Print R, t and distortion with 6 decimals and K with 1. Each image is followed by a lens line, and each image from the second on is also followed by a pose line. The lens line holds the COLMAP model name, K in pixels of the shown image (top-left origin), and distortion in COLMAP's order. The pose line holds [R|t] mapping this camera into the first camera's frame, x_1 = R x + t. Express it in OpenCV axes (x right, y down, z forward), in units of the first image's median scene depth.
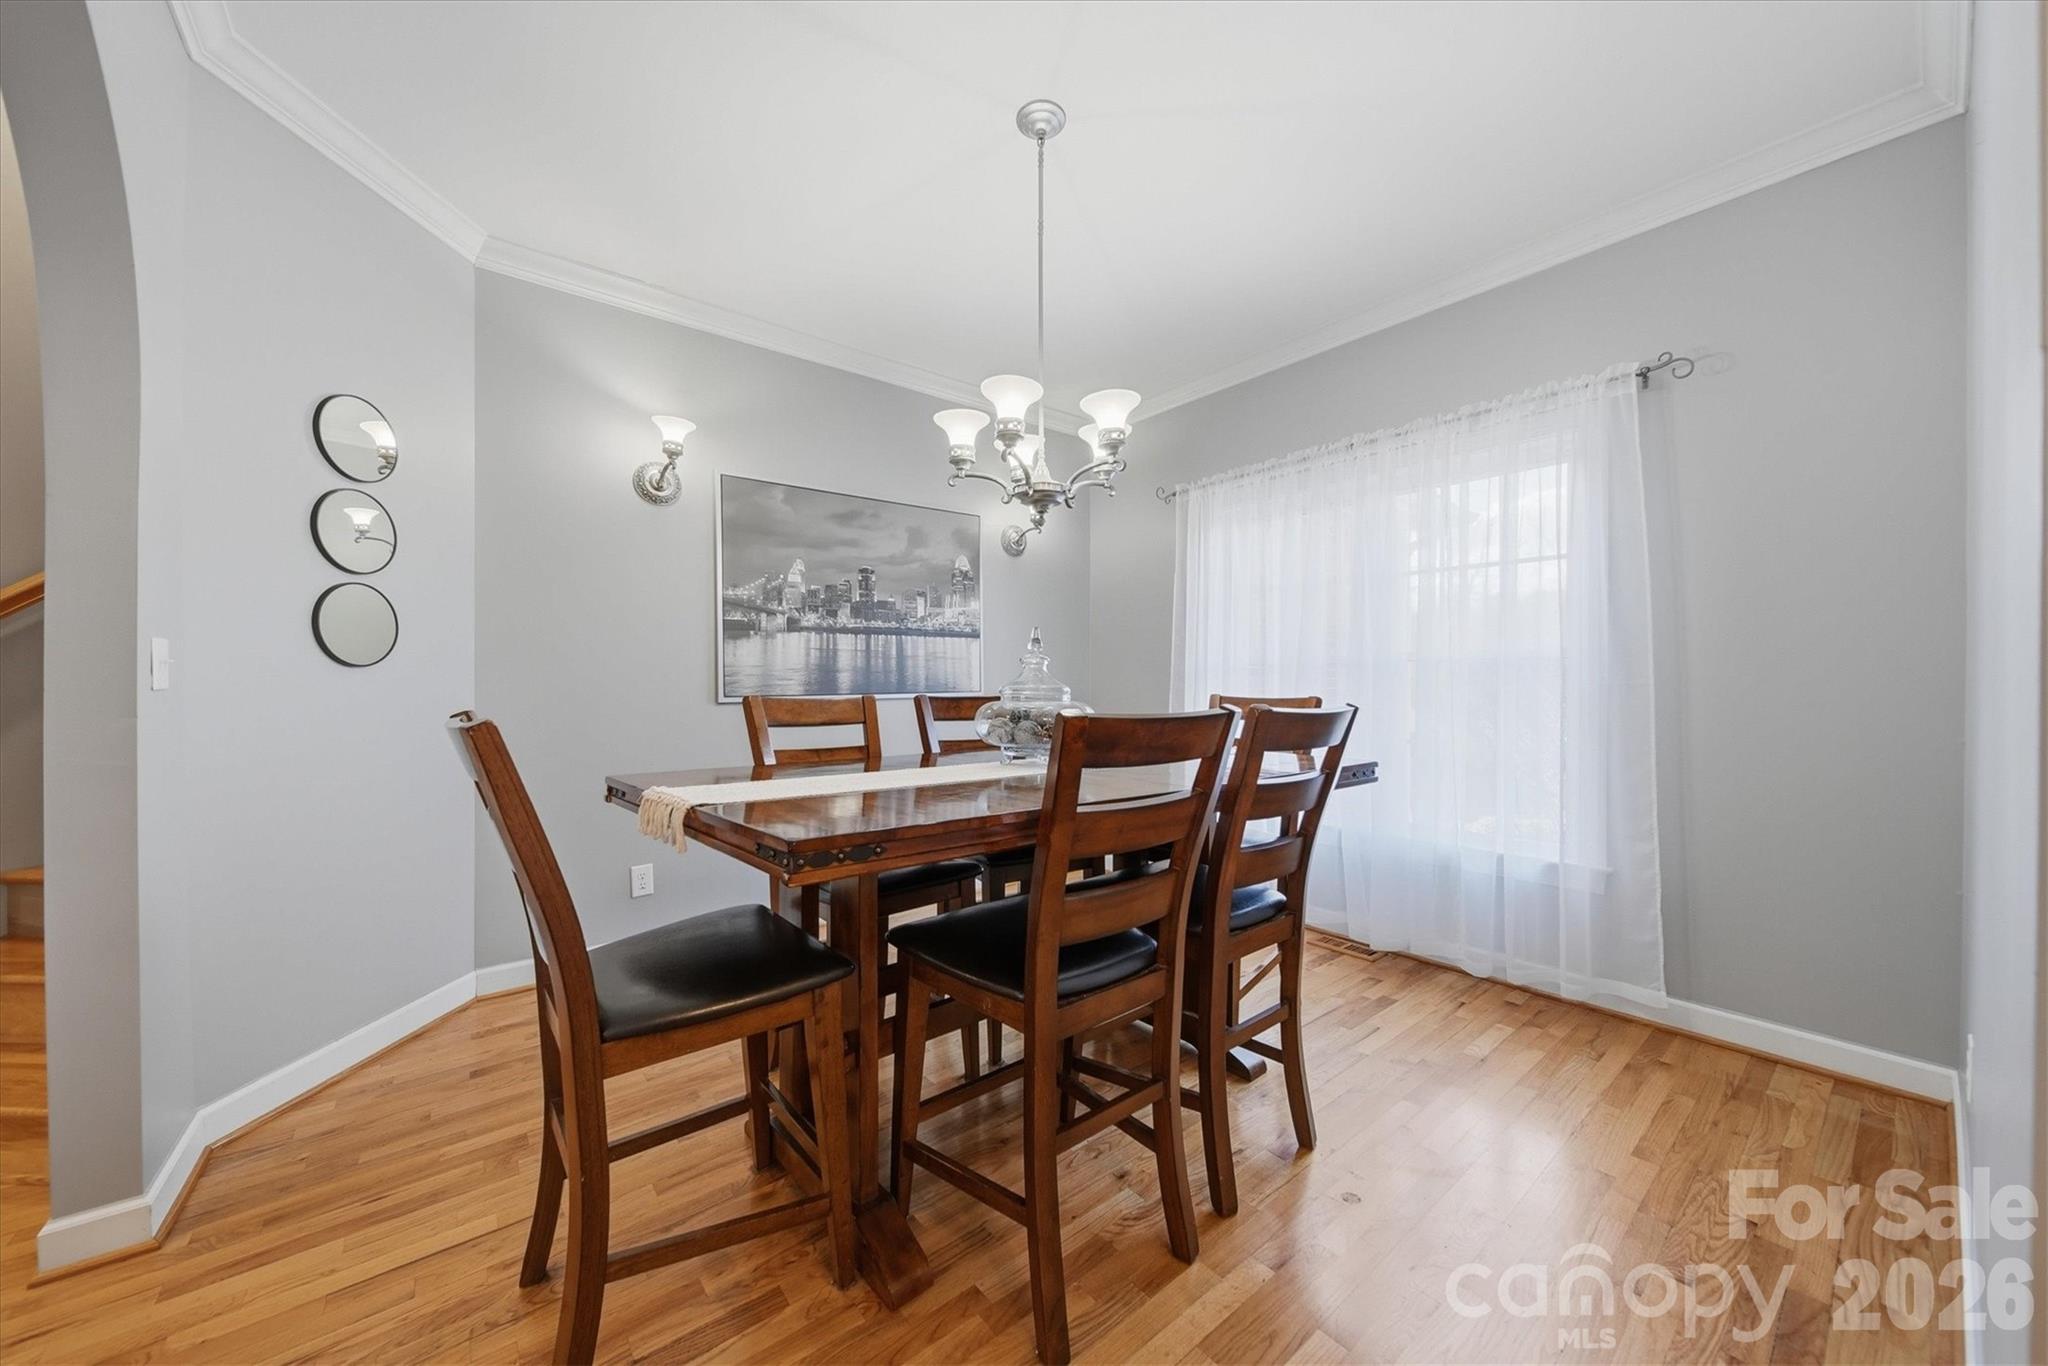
lens RADIAL K [[730.2, 0, 1024.0], [0, 730.2, 683.0], [0, 0, 1]] dist [-0.000809, -0.000002]
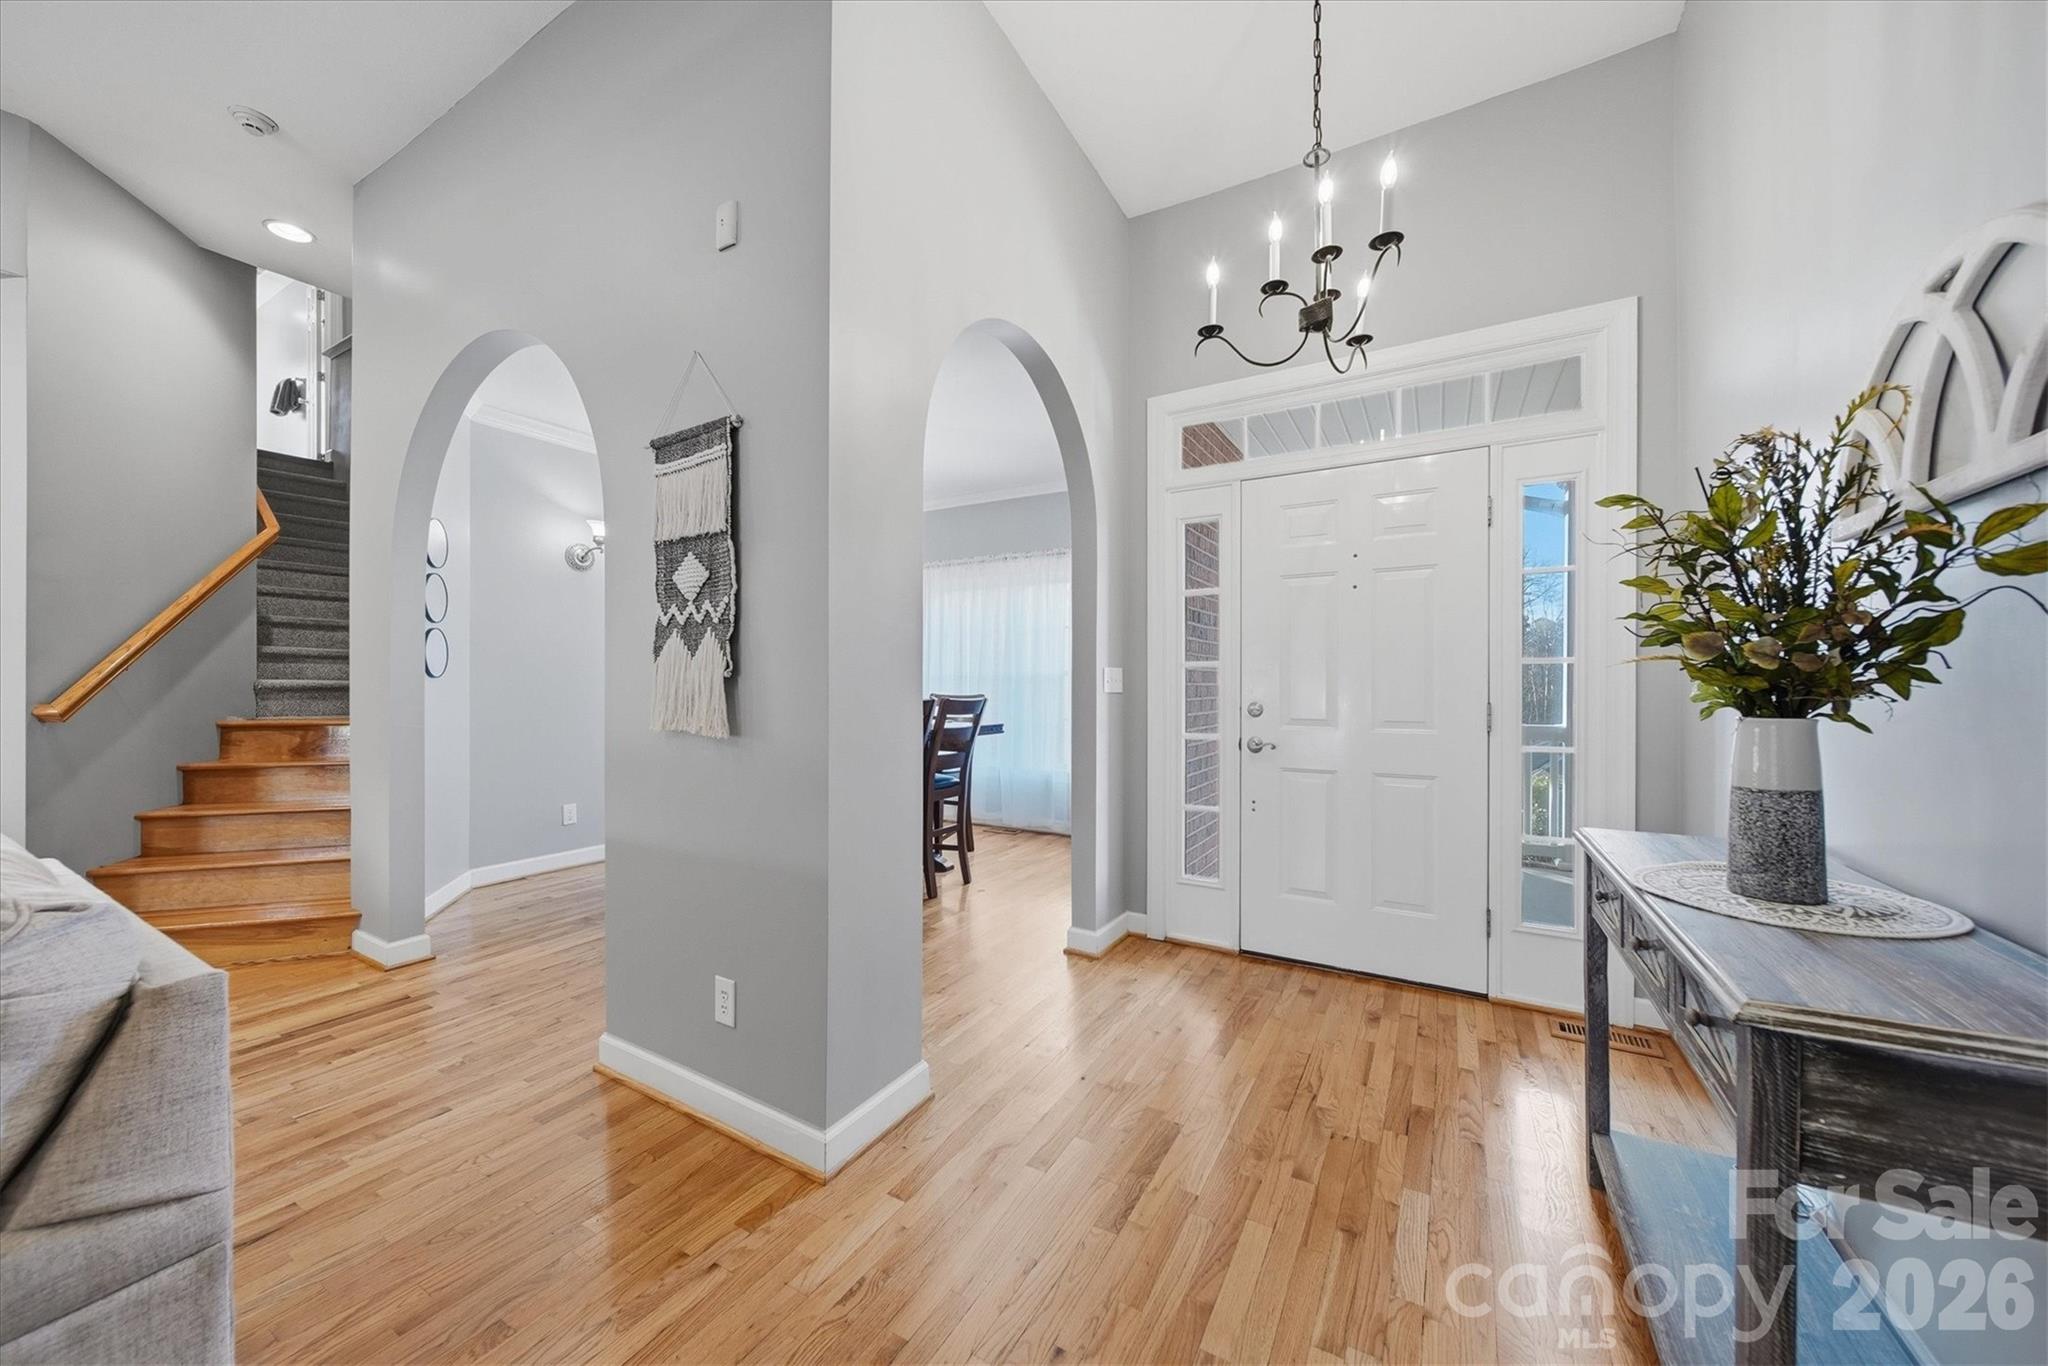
lens RADIAL K [[730.2, 0, 1024.0], [0, 730.2, 683.0], [0, 0, 1]] dist [-0.000809, -0.000002]
pose [[0.935045, 0.006430, 0.354472, -0.291717], [-0.006710, 0.999977, -0.000439, -0.022537], [-0.354467, -0.001968, 0.935067, -1.306532]]
